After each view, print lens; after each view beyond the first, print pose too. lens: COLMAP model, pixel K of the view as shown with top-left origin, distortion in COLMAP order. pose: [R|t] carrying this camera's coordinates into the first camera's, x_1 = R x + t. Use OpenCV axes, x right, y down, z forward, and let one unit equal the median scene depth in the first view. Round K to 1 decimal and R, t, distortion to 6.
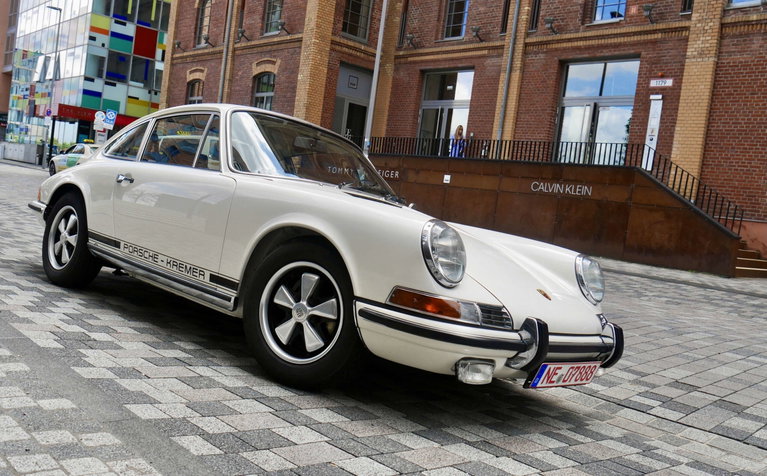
lens RADIAL K [[806.0, 0, 383.6], [0, 806.0, 238.7], [0, 0, 1]] dist [-0.170255, 0.000000]
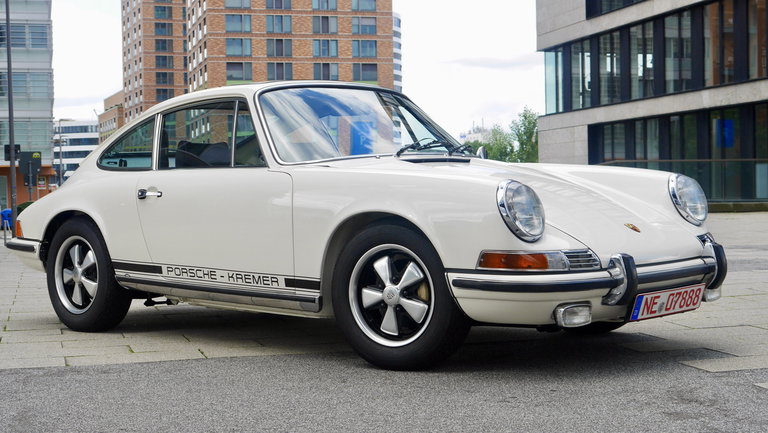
lens RADIAL K [[1430.0, 0, 384.8], [0, 1430.0, 215.7], [0, 0, 1]] dist [-0.035968, 0.000000]
pose [[0.976983, -0.207697, -0.048637, -0.008137], [0.209078, 0.977574, 0.025211, -0.055553], [0.042310, -0.034800, 0.998498, -0.805246]]
